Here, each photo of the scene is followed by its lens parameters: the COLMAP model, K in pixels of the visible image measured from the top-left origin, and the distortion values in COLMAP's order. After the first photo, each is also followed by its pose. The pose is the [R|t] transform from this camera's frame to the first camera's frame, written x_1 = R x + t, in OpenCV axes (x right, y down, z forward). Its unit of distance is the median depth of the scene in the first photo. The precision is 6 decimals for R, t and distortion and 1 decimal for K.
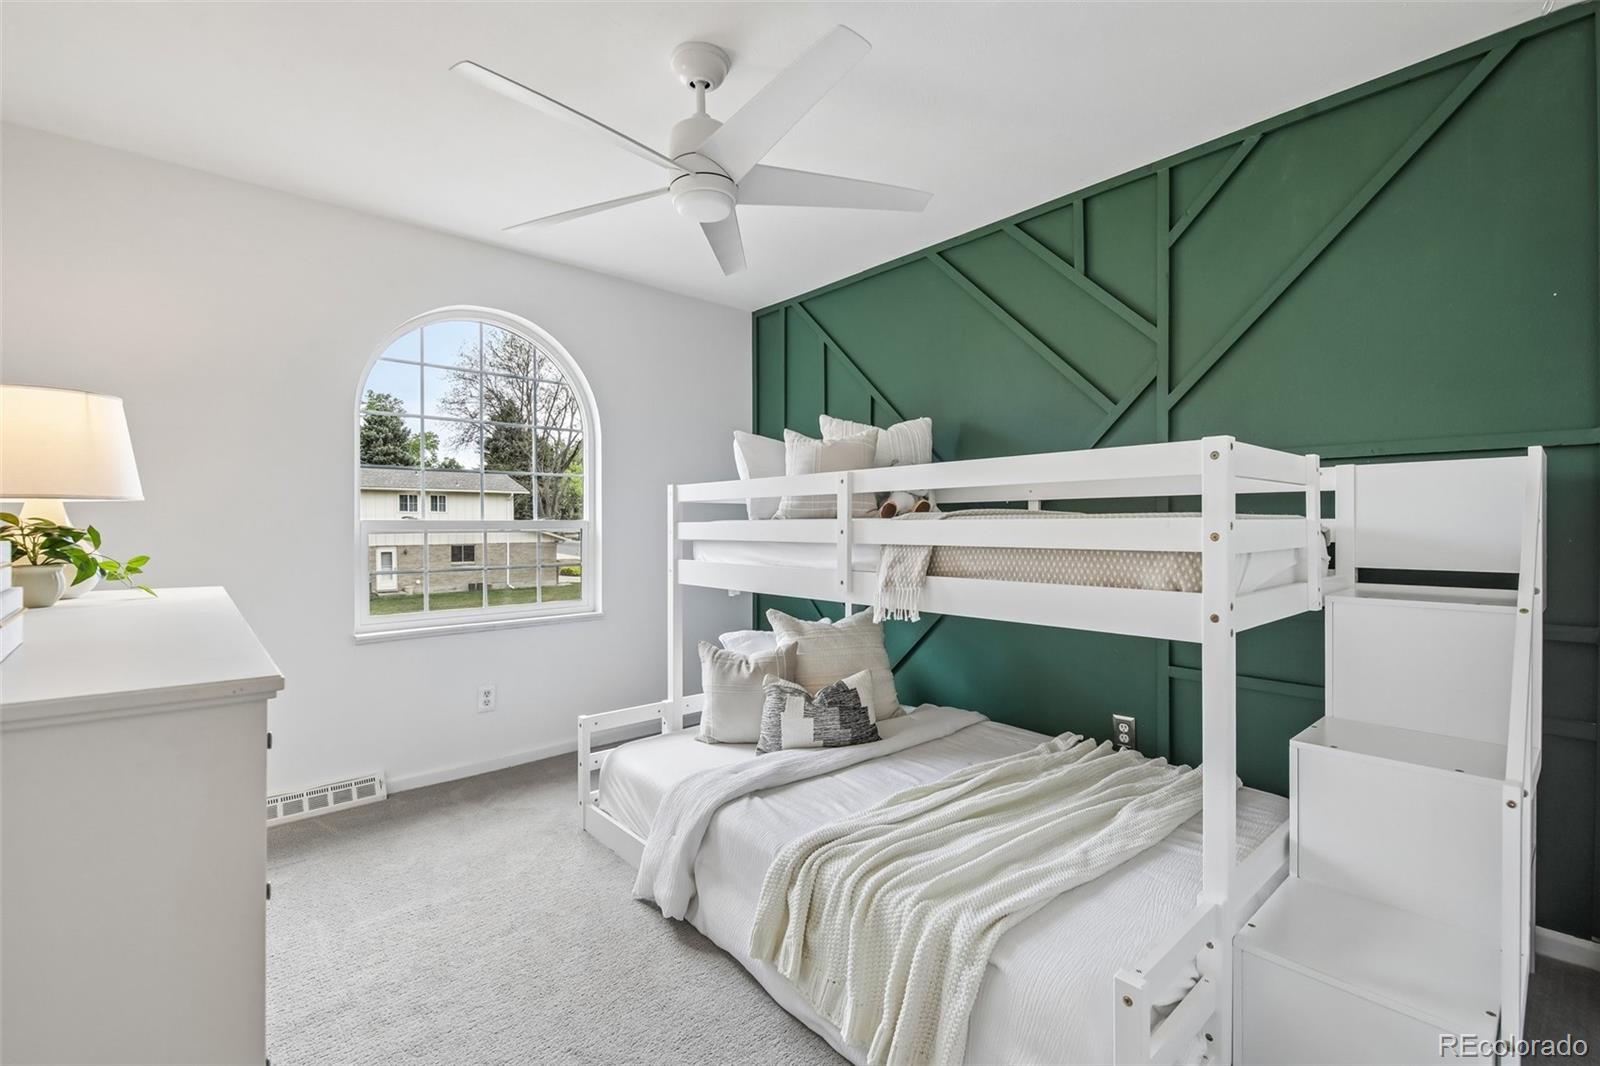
lens RADIAL K [[702.1, 0, 794.4], [0, 702.1, 531.6], [0, 0, 1]] dist [0.004335, -0.003652]
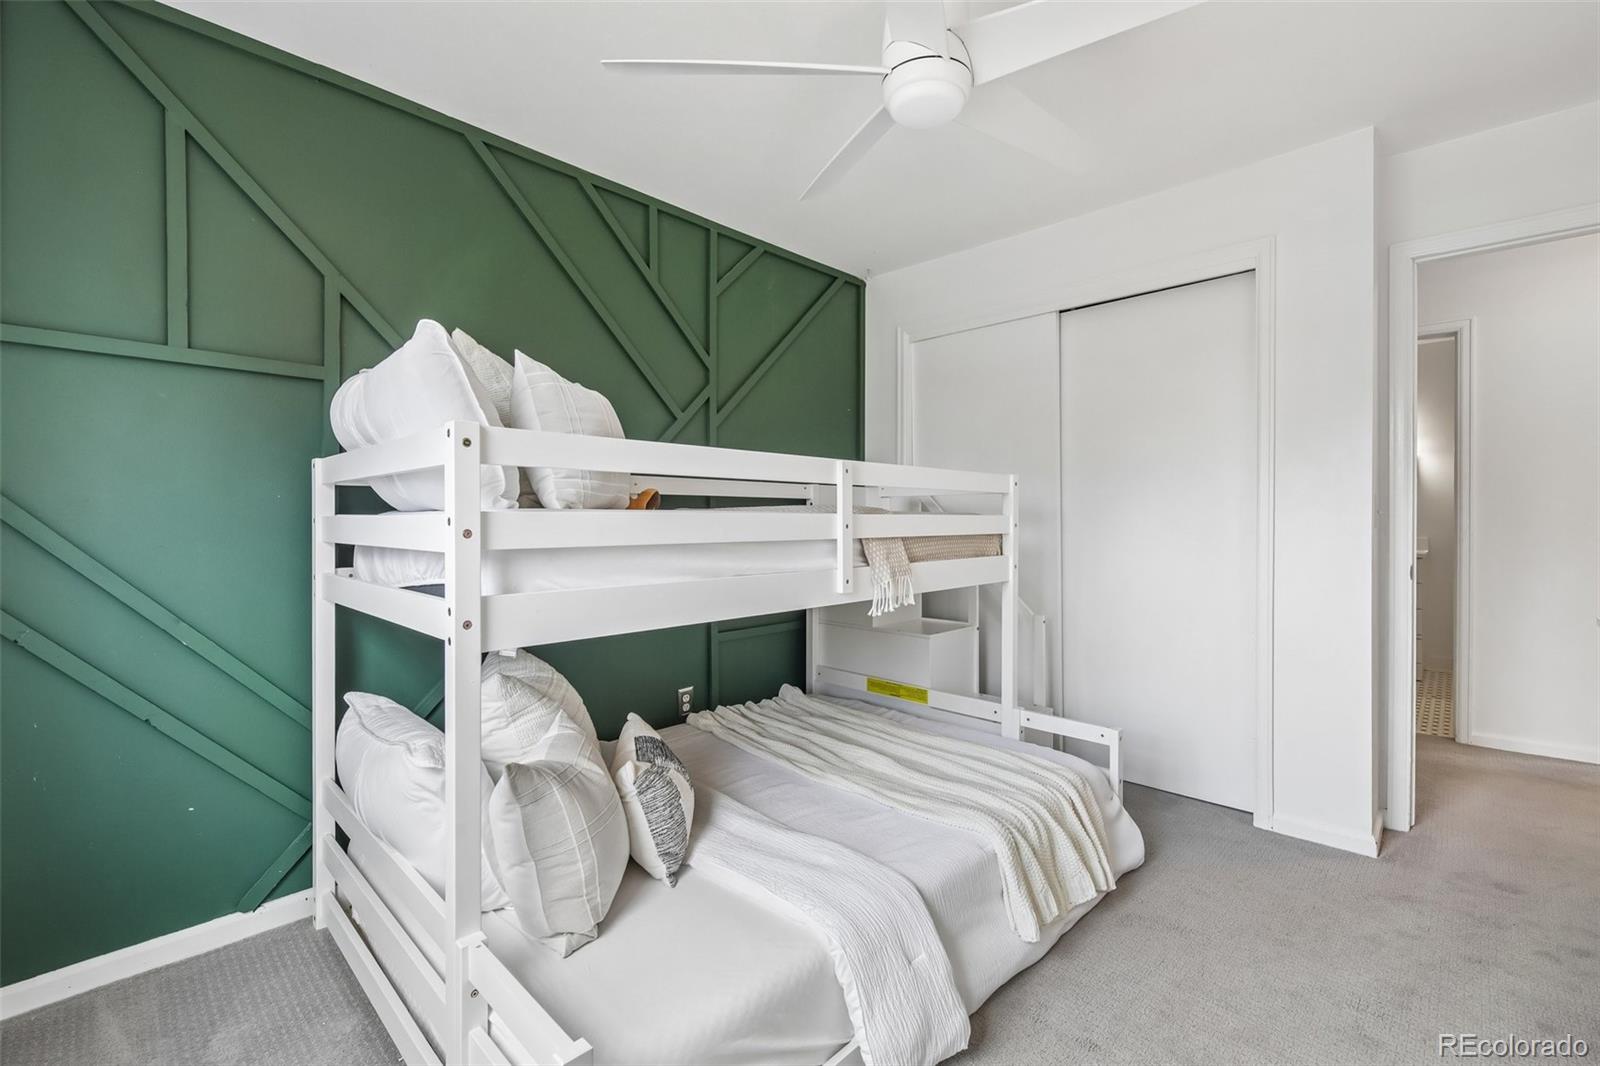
lens RADIAL K [[702.1, 0, 793.7], [0, 702.1, 523.4], [0, 0, 1]] dist [0.004335, -0.003652]
pose [[-0.076014, -0.005404, 0.997092, -0.682204], [0.006540, 0.999961, 0.005918, -0.008325], [-0.997085, 0.006971, -0.075976, 0.924255]]
